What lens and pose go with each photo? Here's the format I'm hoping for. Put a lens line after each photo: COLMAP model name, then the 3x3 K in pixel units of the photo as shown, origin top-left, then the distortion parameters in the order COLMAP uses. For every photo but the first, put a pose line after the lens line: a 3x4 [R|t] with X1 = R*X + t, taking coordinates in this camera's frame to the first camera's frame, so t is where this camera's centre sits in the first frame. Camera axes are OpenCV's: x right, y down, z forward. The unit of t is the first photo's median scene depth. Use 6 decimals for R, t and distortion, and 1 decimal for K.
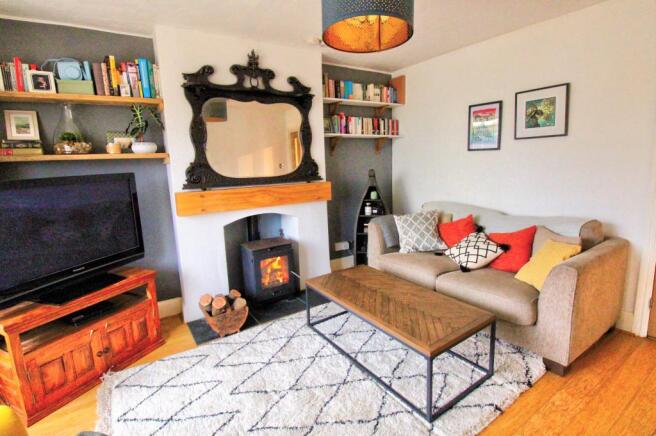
lens RADIAL K [[311.8, 0, 318.6], [0, 311.8, 209.1], [0, 0, 1]] dist [-0.001503, -0.000647]
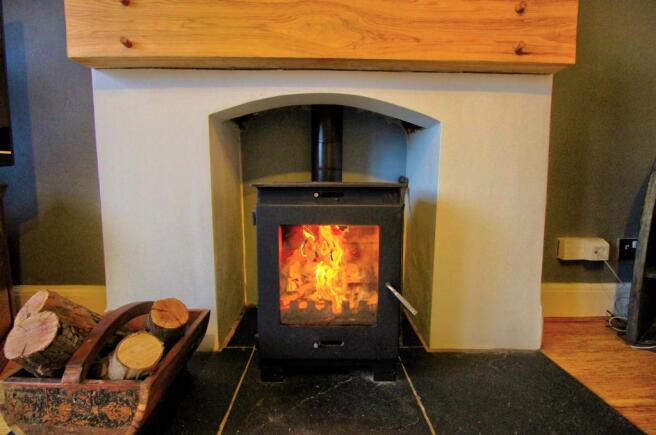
lens RADIAL K [[311.8, 0, 318.6], [0, 311.8, 208.6], [0, 0, 1]] dist [-0.001503, -0.000647]
pose [[0.857986, 0.067594, -0.509206, -0.005377], [-0.100226, 0.994280, -0.036892, 0.120868], [0.503800, 0.082688, 0.859853, 0.567754]]
